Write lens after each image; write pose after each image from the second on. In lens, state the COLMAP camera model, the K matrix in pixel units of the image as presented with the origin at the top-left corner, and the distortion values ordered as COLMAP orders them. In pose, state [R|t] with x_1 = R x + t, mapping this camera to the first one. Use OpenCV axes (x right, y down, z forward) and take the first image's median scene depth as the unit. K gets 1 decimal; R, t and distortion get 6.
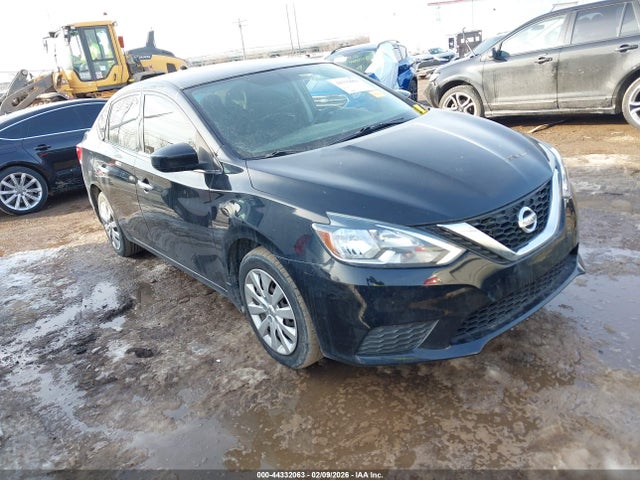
lens RADIAL K [[489.8, 0, 320.0], [0, 489.8, 240.0], [0, 0, 1]] dist [0.040685, -0.041996]
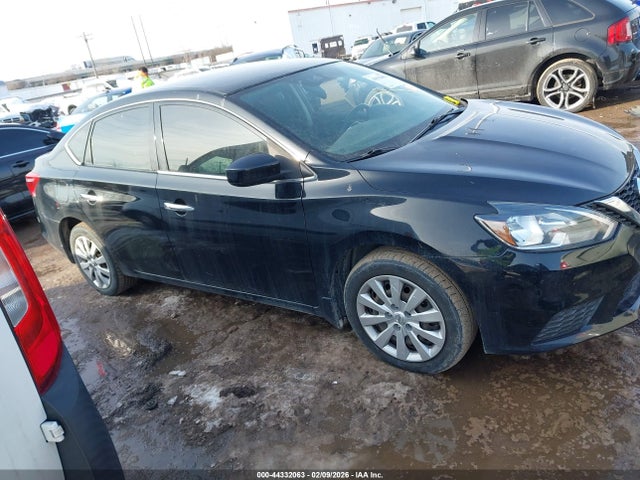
lens RADIAL K [[497.7, 0, 320.0], [0, 497.7, 240.0], [0, 0, 1]] dist [0.004746, -0.001677]
pose [[0.963128, -0.132061, 0.234402, -0.381120], [0.136391, 0.990652, -0.002287, -0.018483], [-0.231909, 0.034173, 0.972137, 0.087556]]
